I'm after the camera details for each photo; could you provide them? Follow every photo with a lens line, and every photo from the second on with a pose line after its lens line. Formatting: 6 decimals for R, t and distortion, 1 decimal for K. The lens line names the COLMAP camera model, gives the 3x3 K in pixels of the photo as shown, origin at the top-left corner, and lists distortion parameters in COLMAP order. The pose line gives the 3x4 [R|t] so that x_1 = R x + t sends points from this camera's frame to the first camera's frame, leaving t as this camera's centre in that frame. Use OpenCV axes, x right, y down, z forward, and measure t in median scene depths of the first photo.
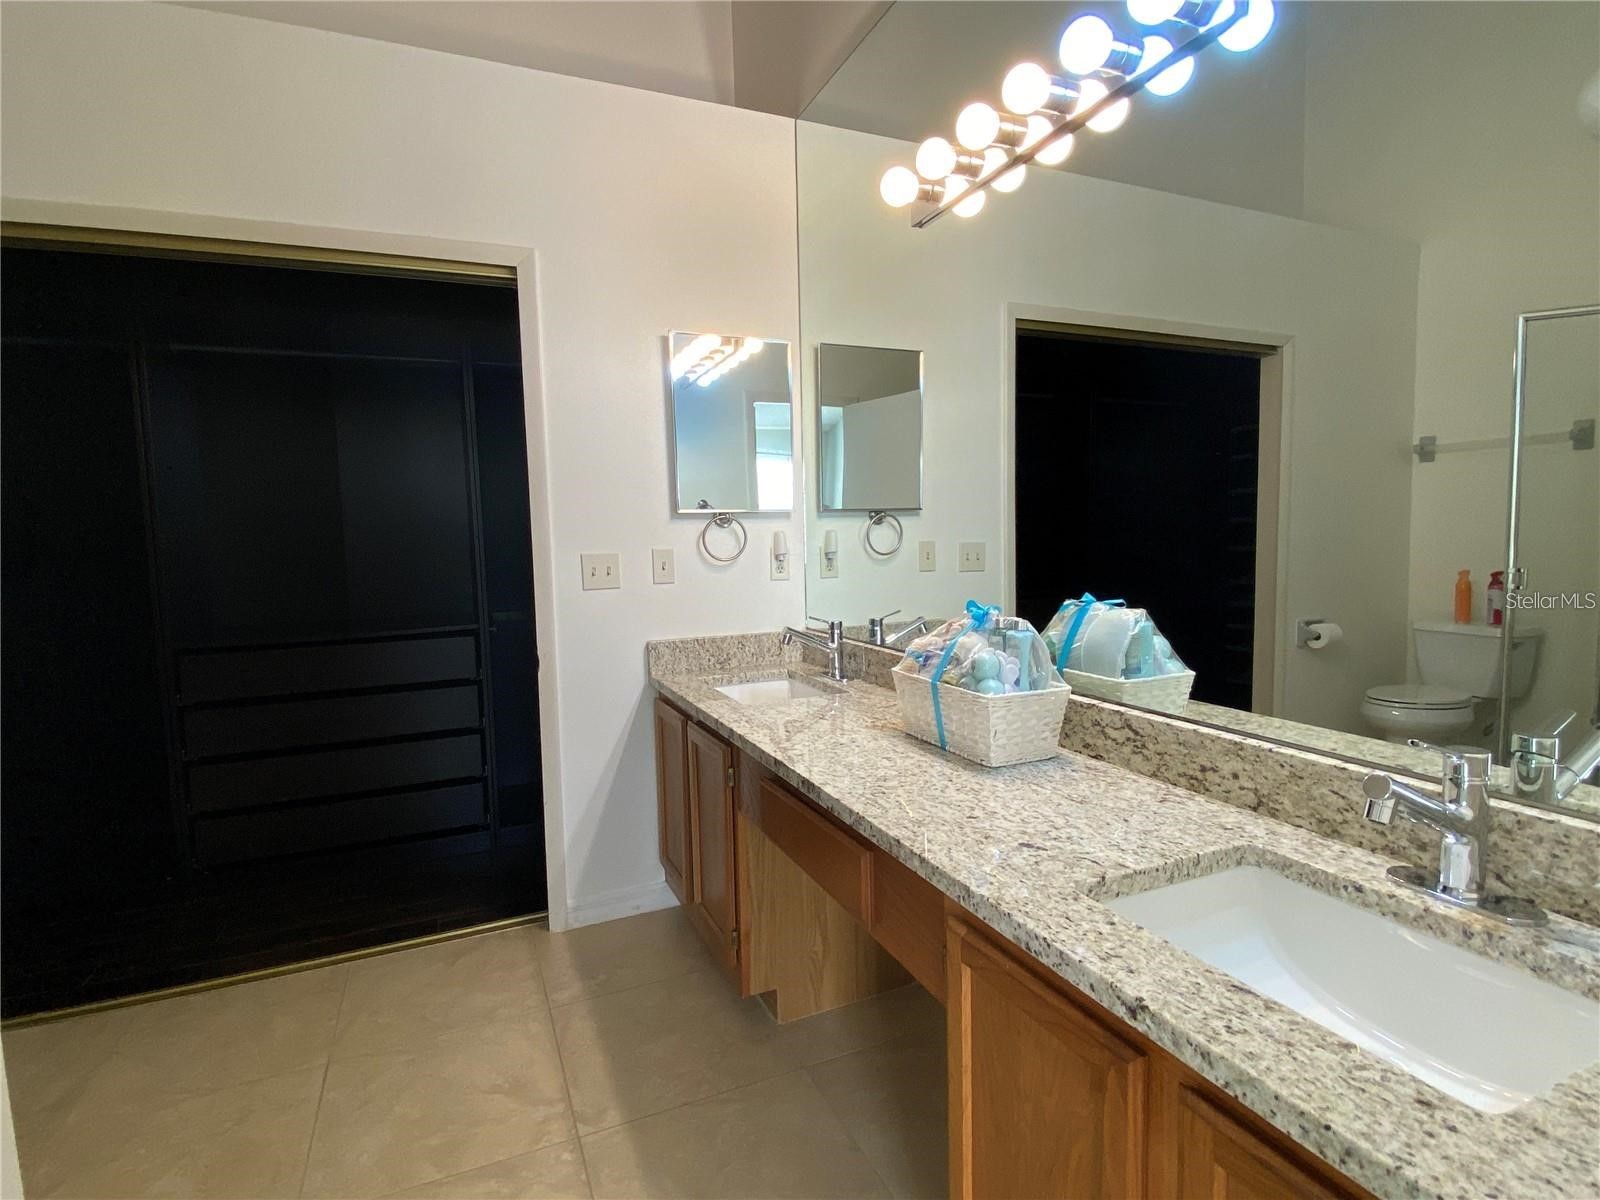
lens RADIAL K [[807.2, 0, 800.1], [0, 807.2, 597.6], [0, 0, 1]] dist [0.002617, -0.001623]
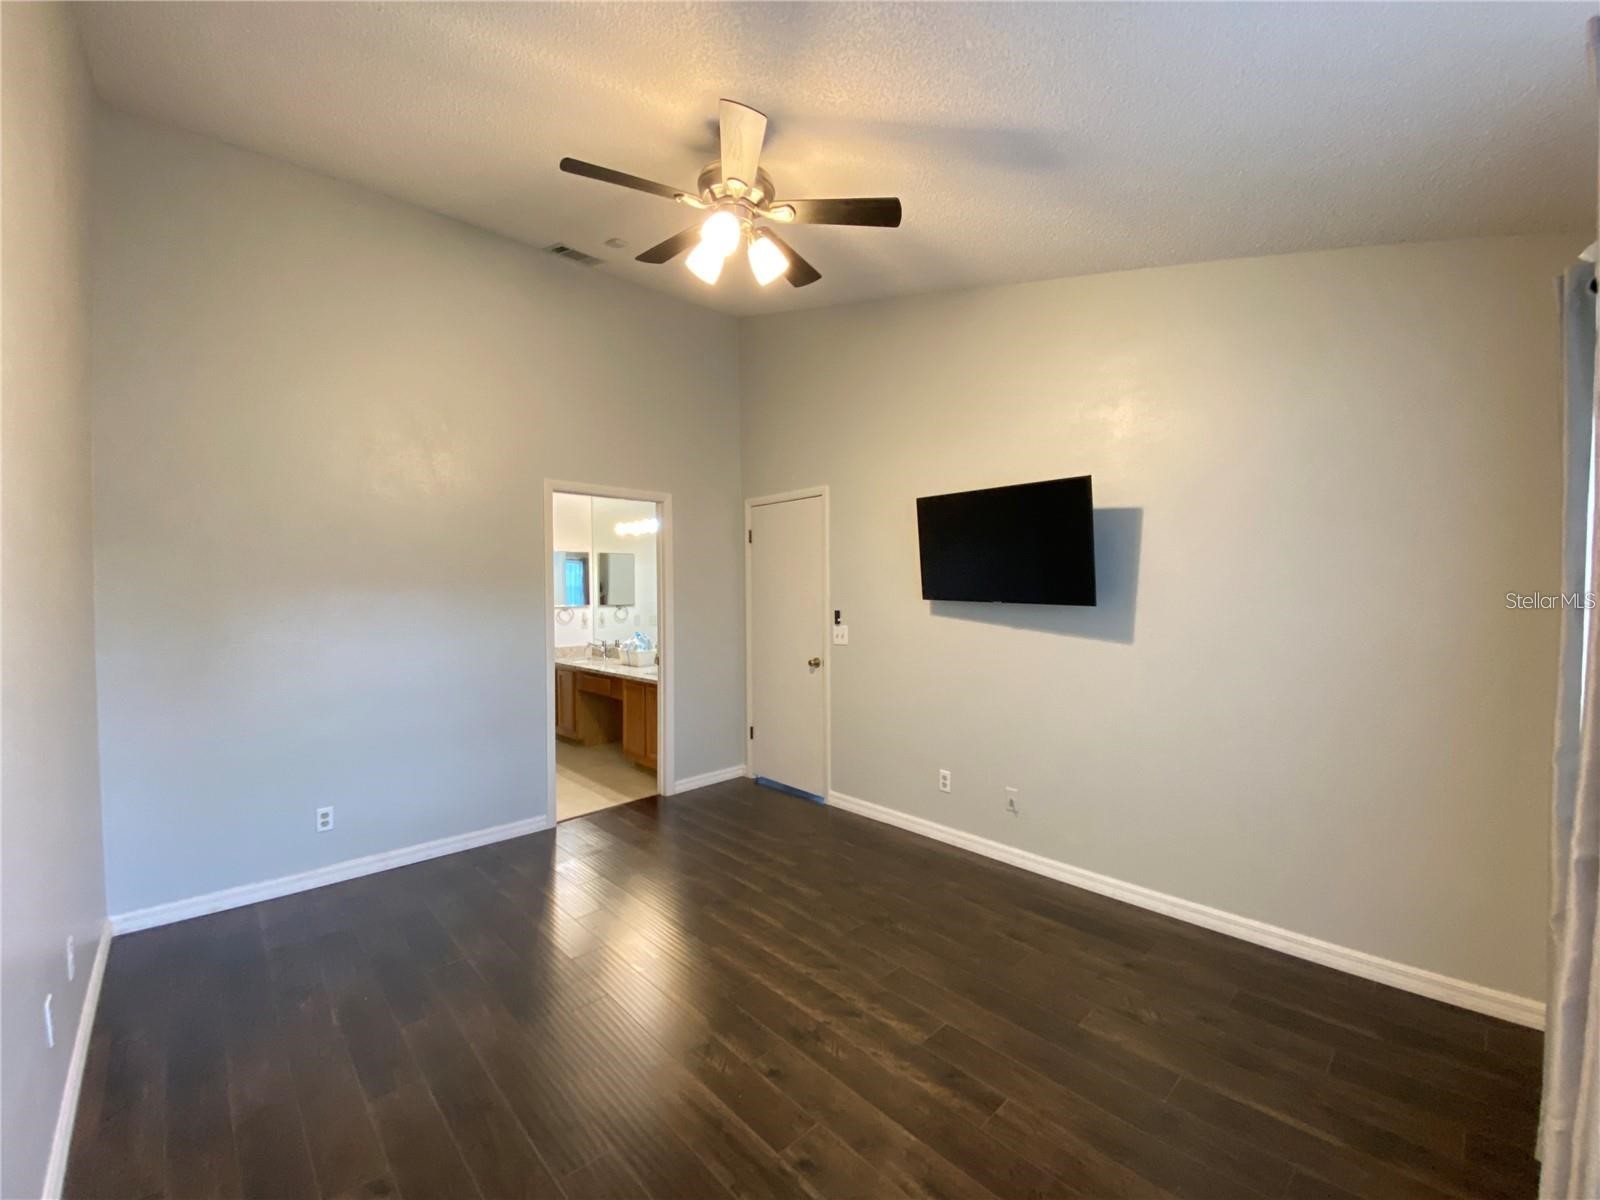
lens RADIAL K [[643.2, 0, 803.9], [0, 643.2, 592.3], [0, 0, 1]] dist [-0.003042, -0.000229]
pose [[0.940451, 0.018356, 0.339434, -0.097129], [0.013300, 0.995790, -0.090699, 0.097424], [-0.339670, 0.089812, 0.936247, -2.074896]]
